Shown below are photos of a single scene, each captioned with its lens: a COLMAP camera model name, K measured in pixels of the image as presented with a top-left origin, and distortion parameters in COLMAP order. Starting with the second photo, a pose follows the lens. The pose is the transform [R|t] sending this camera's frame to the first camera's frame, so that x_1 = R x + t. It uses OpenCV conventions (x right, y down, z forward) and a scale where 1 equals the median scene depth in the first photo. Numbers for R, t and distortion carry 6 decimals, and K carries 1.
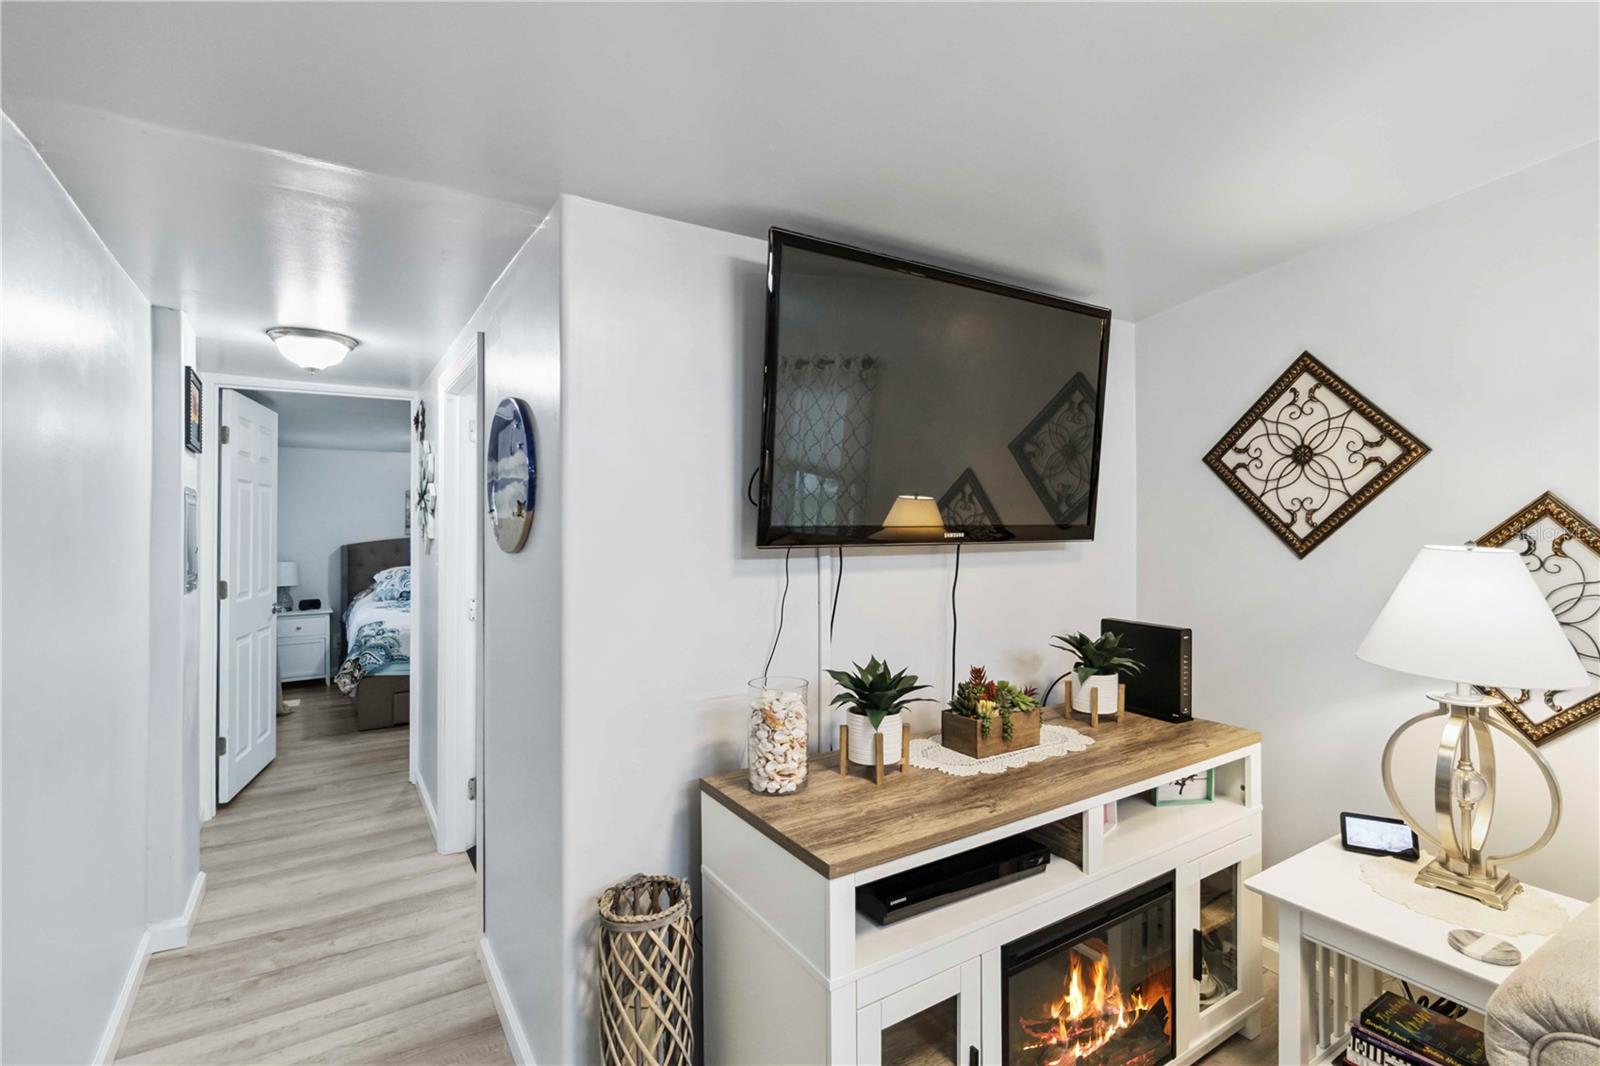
lens RADIAL K [[747.0, 0, 805.8], [0, 747.0, 524.3], [0, 0, 1]] dist [0.004895, 0.000361]
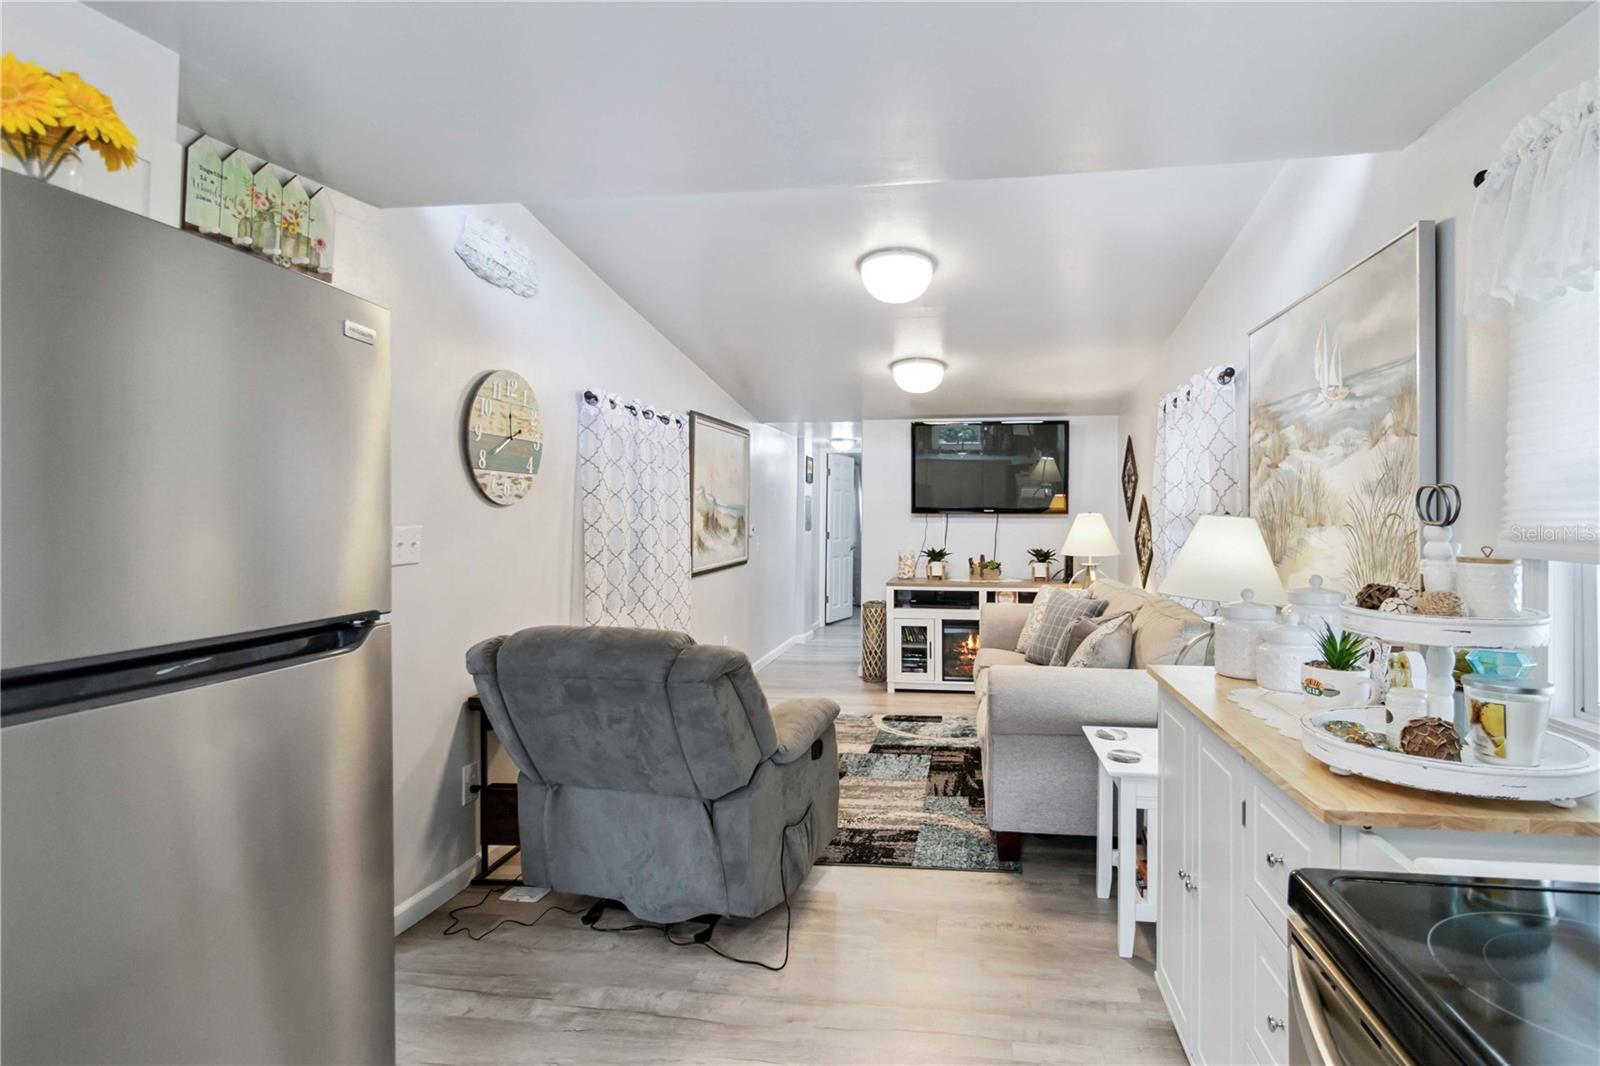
lens RADIAL K [[794.7, 0, 873.1], [0, 794.7, 507.9], [0, 0, 1]] dist [0.004314, 0.000868]
pose [[0.764804, 0.000197, -0.644263, 1.600538], [-0.007493, 0.999935, -0.008589, 0.027973], [0.644219, 0.011397, 0.764756, -1.420269]]
